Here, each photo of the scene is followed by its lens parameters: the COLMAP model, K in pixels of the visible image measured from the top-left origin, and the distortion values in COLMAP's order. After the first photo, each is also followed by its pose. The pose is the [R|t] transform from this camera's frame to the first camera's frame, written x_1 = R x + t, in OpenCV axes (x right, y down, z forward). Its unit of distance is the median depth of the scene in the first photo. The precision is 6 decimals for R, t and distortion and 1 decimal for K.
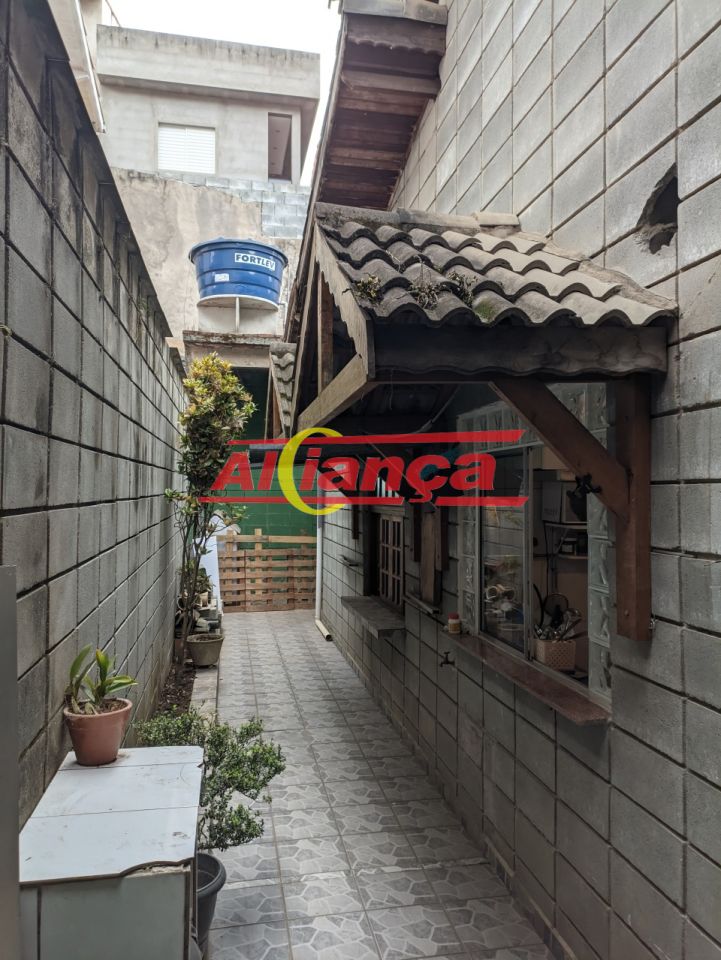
lens RADIAL K [[705.0, 0, 361.2], [0, 705.0, 487.6], [0, 0, 1]] dist [0.056210, -0.047004]
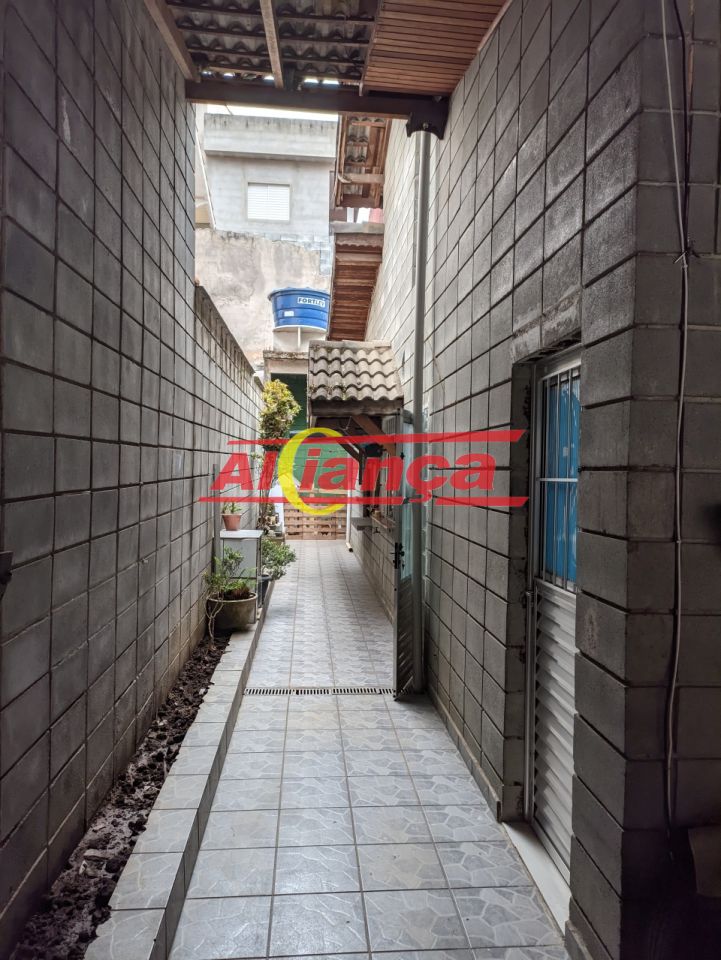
lens RADIAL K [[705.0, 0, 373.2], [0, 705.0, 495.7], [0, 0, 1]] dist [0.056210, -0.047004]
pose [[0.995195, 0.020380, -0.095773, 0.218265], [-0.016002, 0.998801, 0.046259, 0.023186], [0.096601, -0.044504, 0.994328, -0.804853]]
